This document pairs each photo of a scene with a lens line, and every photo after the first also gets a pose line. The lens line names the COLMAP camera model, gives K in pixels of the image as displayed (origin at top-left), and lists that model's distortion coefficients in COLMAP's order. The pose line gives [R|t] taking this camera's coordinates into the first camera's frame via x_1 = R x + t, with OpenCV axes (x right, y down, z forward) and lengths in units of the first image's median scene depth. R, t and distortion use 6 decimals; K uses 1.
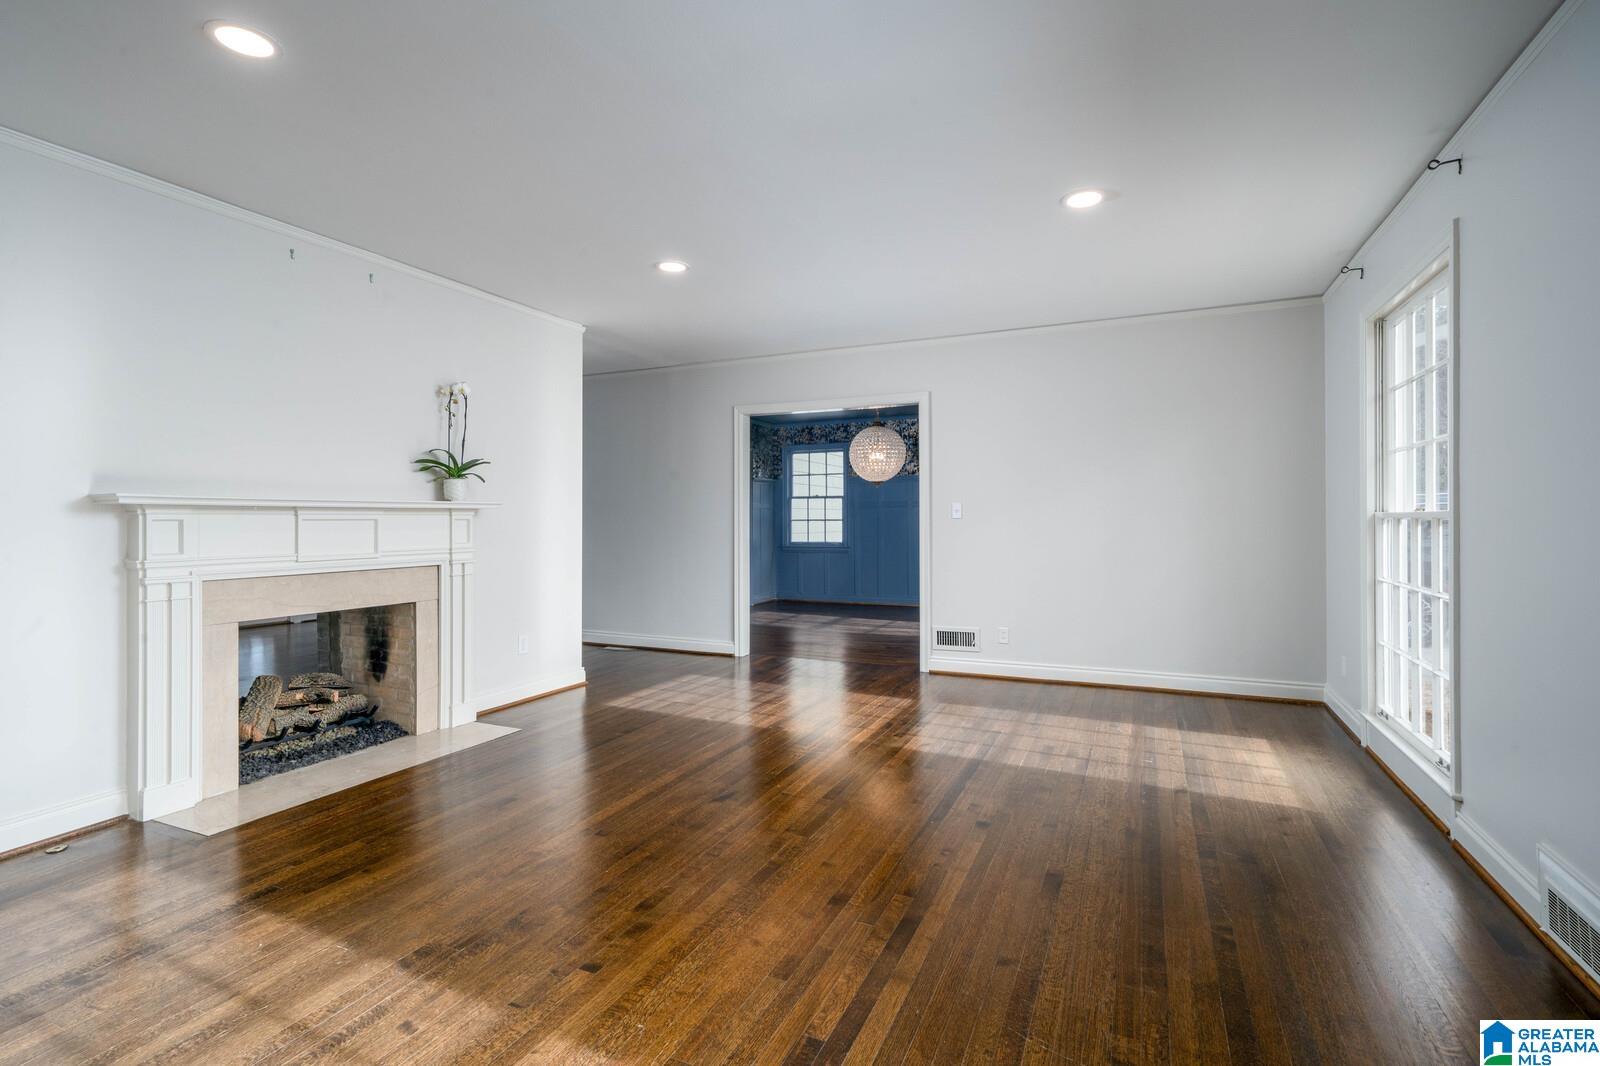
lens RADIAL K [[792.0, 0, 803.7], [0, 792.0, 513.0], [0, 0, 1]] dist [0.014483, -0.001025]
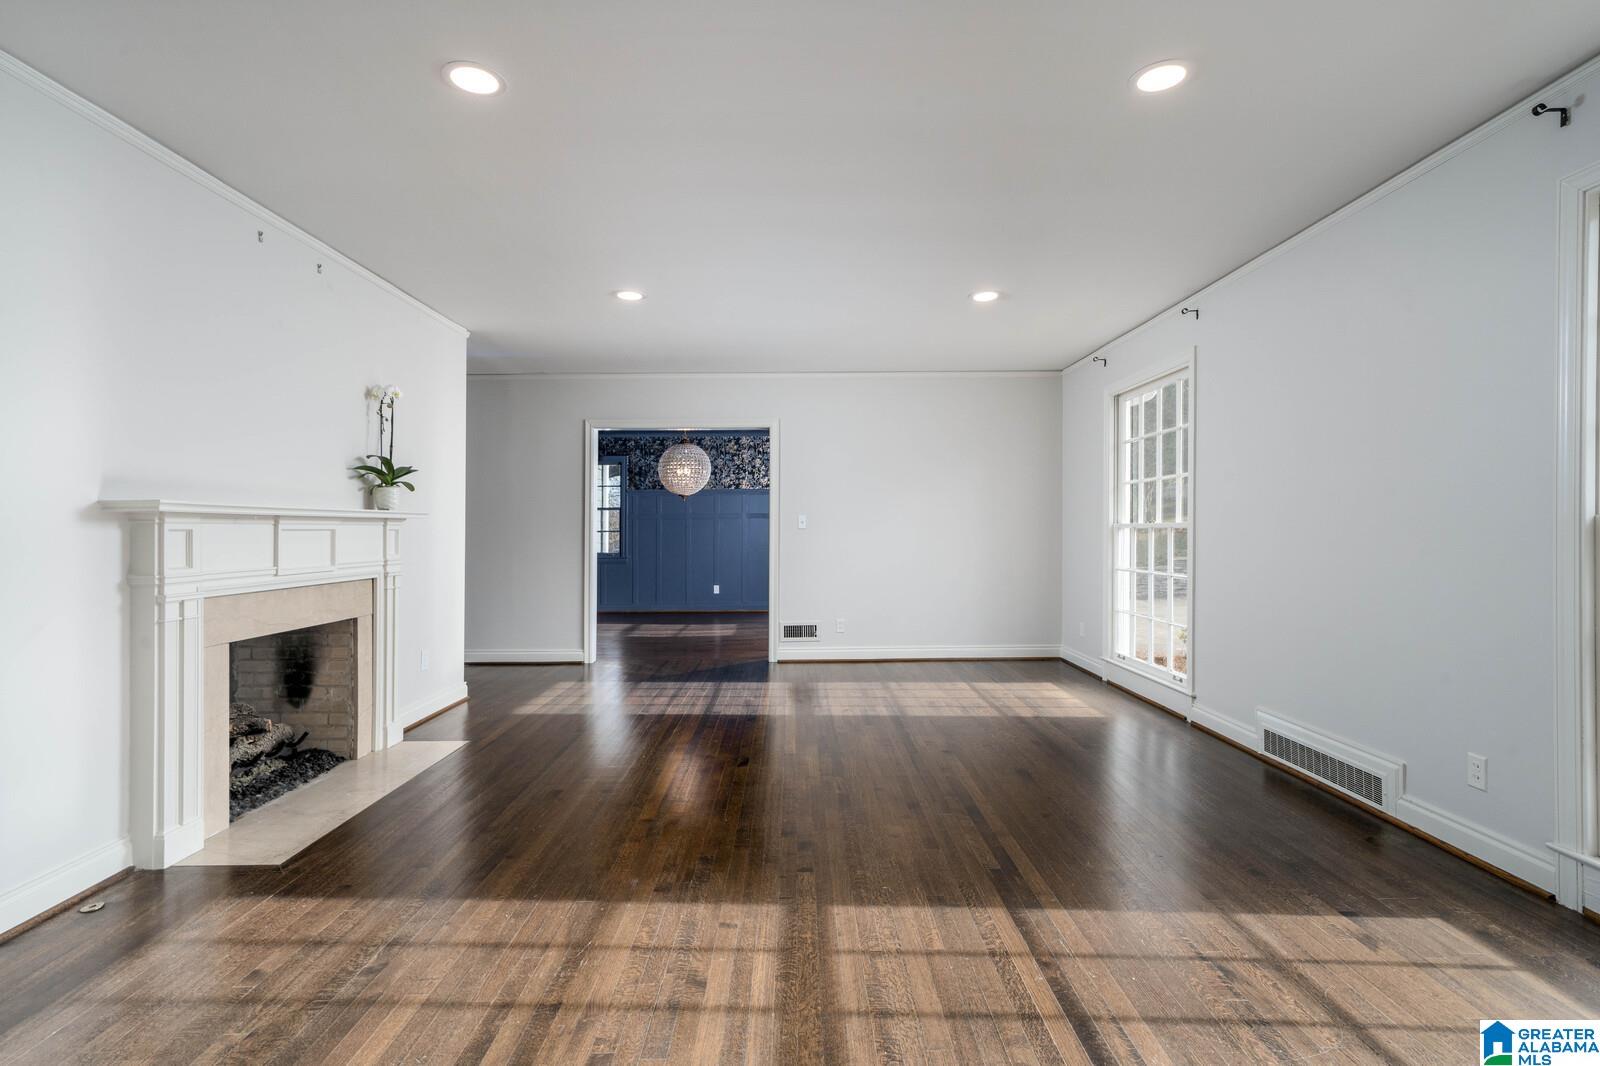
lens RADIAL K [[817.4, 0, 800.0], [0, 817.4, 533.0], [0, 0, 1]] dist [0.011196, 0.000894]
pose [[0.893009, -0.003642, 0.450024, -0.456332], [-0.000779, 0.999953, 0.009638, 0.002053], [-0.450038, -0.008957, 0.892964, -0.100441]]
